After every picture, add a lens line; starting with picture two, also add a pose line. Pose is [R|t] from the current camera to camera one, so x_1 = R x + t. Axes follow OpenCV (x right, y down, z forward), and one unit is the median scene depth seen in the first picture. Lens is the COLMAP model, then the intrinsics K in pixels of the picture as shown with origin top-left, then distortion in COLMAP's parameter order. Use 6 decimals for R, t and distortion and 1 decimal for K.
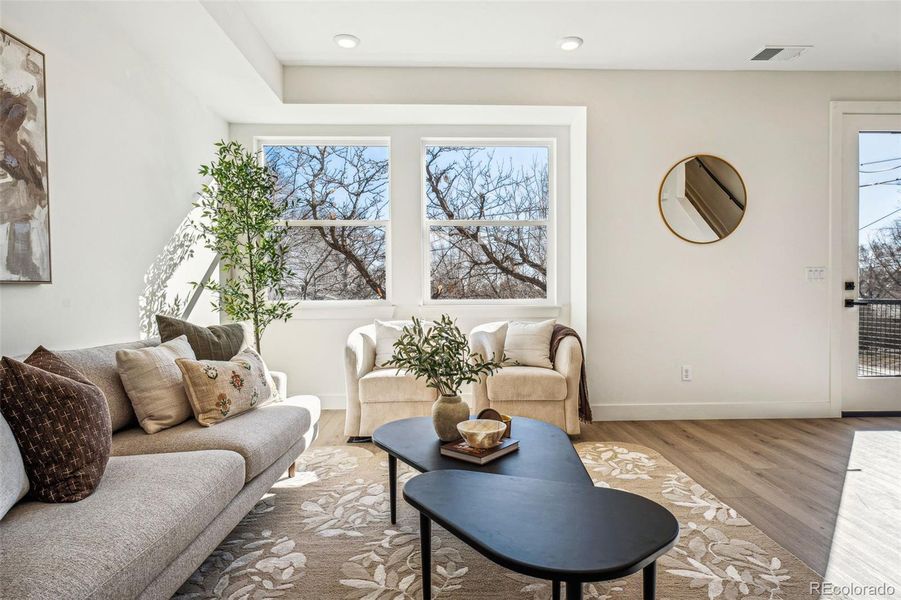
lens RADIAL K [[499.0, 0, 451.2], [0, 499.0, 303.7], [0, 0, 1]] dist [-0.002383, 0.001942]
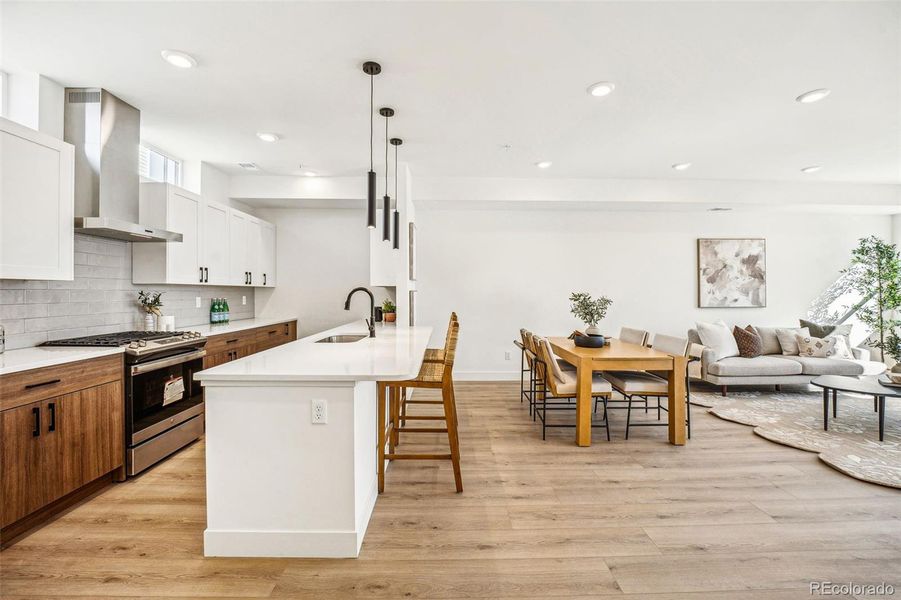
lens RADIAL K [[368.7, 0, 452.8], [0, 368.7, 291.4], [0, 0, 1]] dist [-0.030889, 0.004356]
pose [[-0.011401, 0.002467, -0.999932, 1.090752], [-0.024312, 0.999701, 0.002744, -0.069507], [0.999639, 0.024342, -0.011338, -0.709107]]
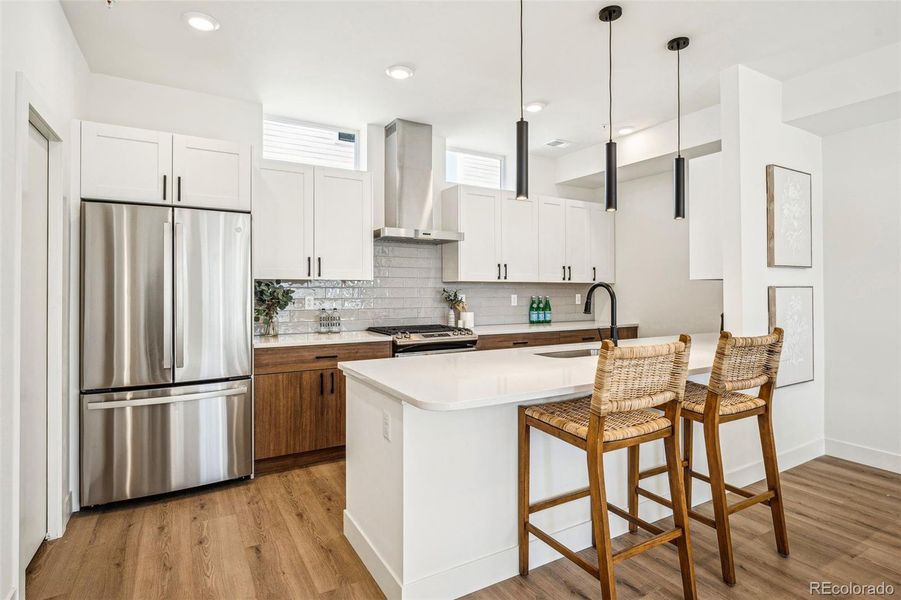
lens RADIAL K [[468.0, 0, 460.3], [0, 468.0, 288.3], [0, 0, 1]] dist [0.000682, -0.001523]
pose [[-0.873970, 0.003076, -0.485971, 0.765690], [-0.007420, 0.999779, 0.019671, -0.075086], [0.485924, 0.020798, -0.873754, -0.337491]]
